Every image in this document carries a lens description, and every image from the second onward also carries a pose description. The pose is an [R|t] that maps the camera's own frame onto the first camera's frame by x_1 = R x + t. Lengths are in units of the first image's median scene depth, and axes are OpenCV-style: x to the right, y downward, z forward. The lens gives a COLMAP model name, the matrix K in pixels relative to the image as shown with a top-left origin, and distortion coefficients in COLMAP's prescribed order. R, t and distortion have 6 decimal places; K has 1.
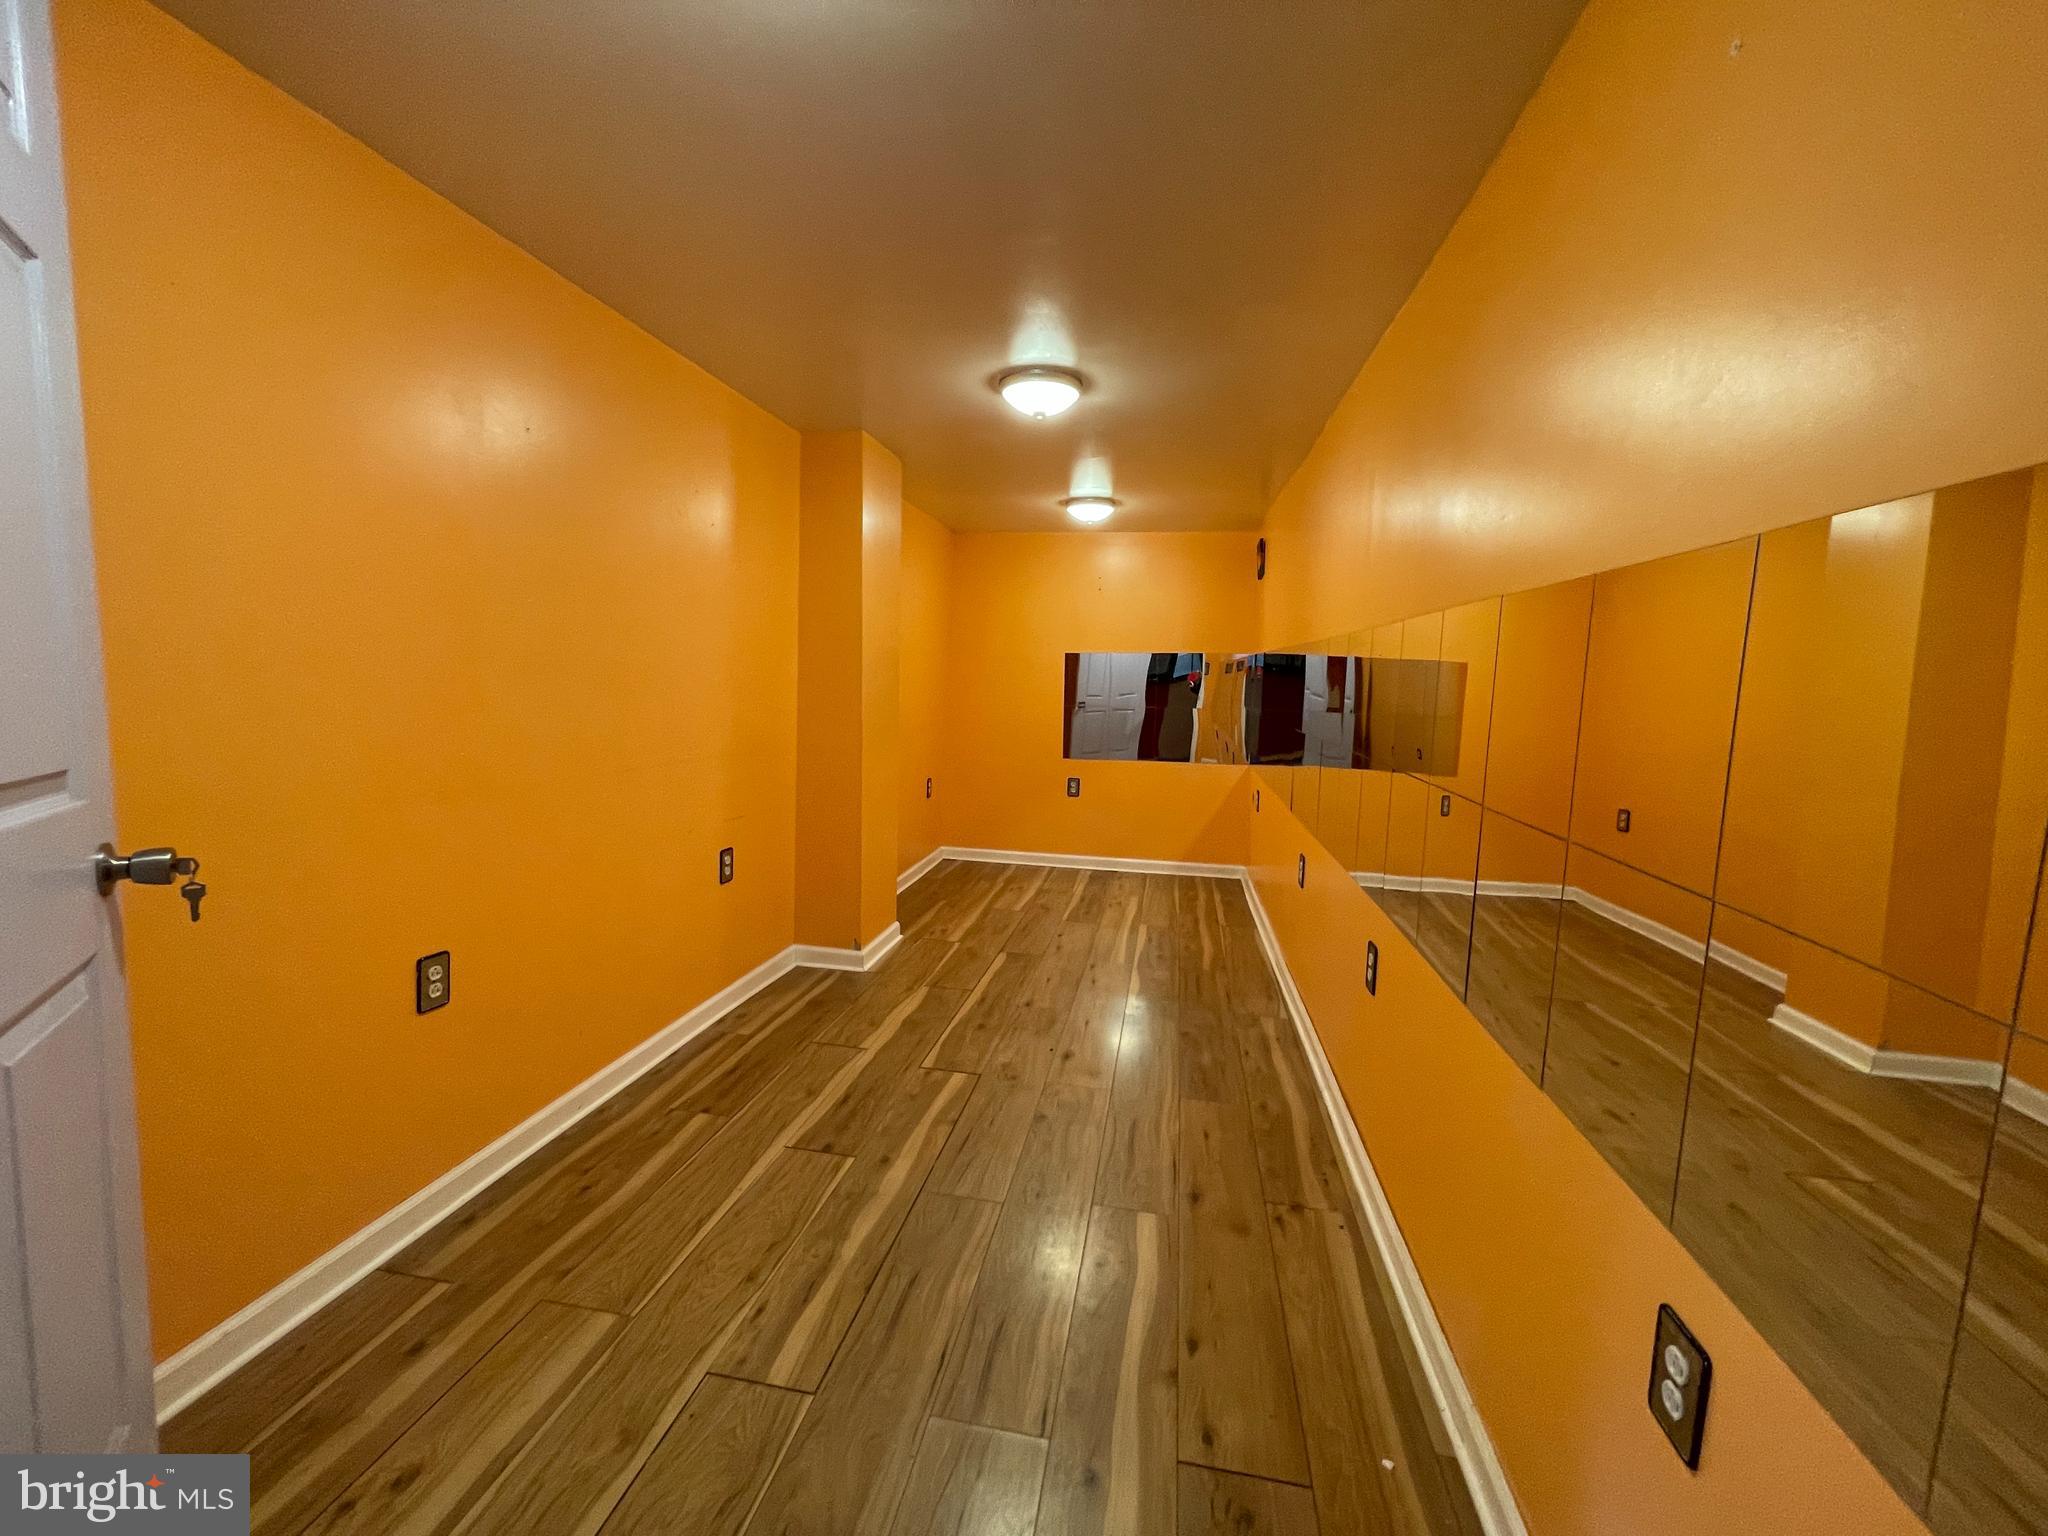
lens RADIAL K [[823.9, 0, 1020.7], [0, 823.9, 770.1], [0, 0, 1]] dist [-0.001923, 0.000192]
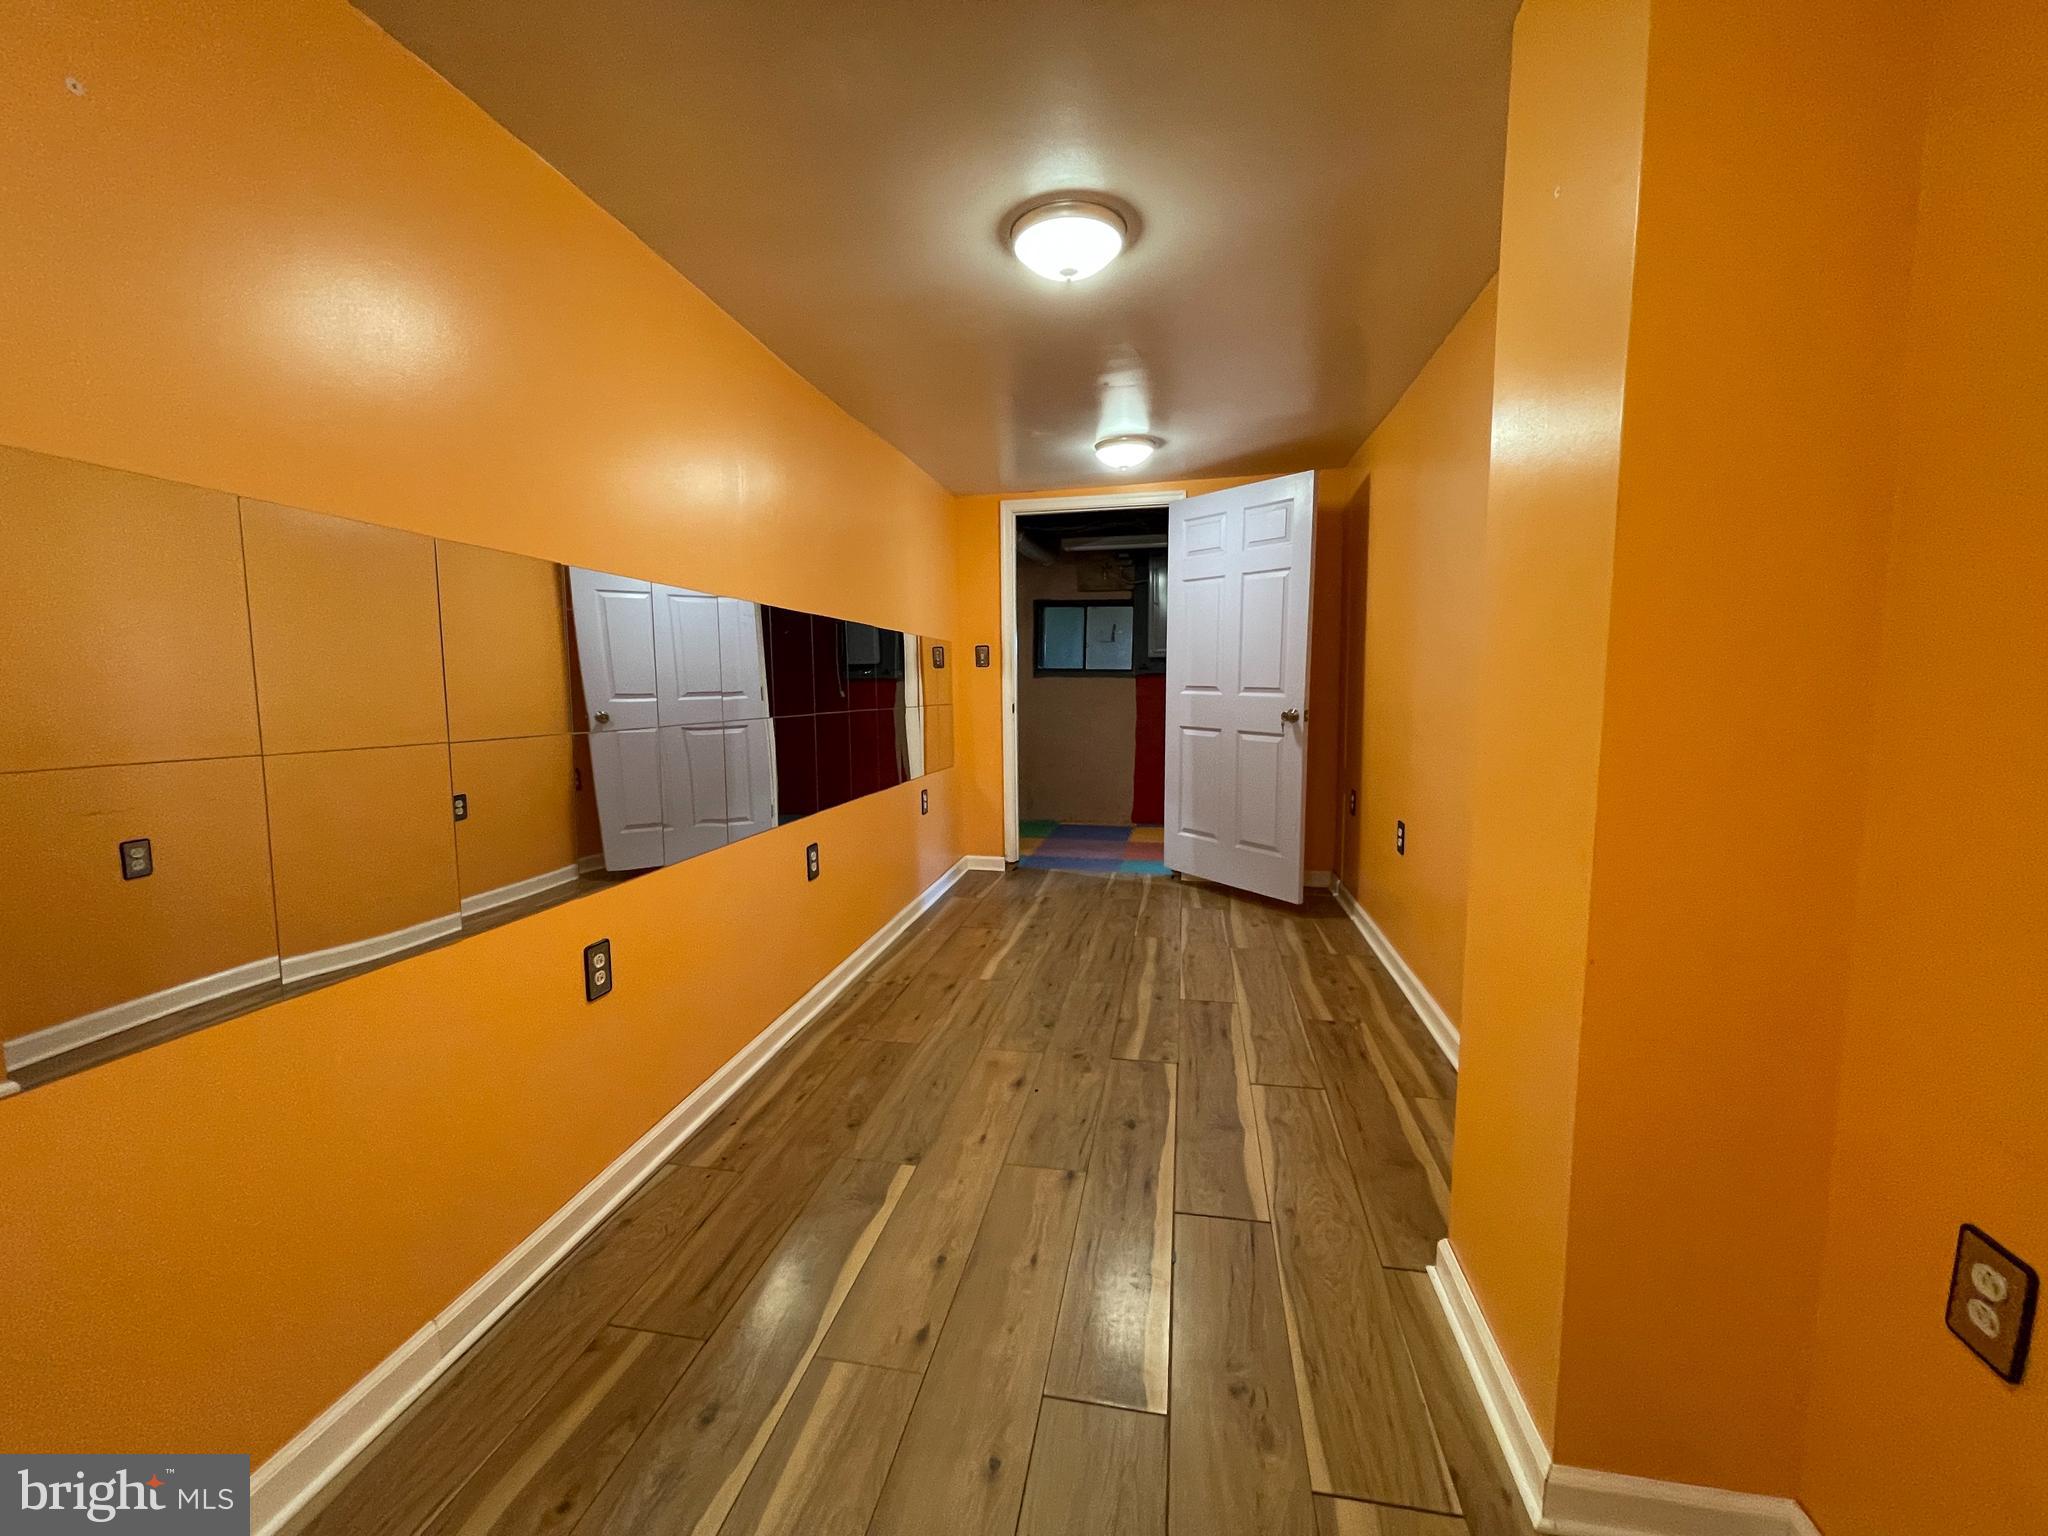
lens RADIAL K [[823.9, 0, 1022.1], [0, 823.9, 771.3], [0, 0, 1]] dist [-0.001923, 0.000192]
pose [[-0.999917, -0.012270, 0.004043, 0.059465], [-0.011107, 0.976295, 0.216159, -0.181610], [-0.006599, 0.216096, -0.976350, 1.977608]]
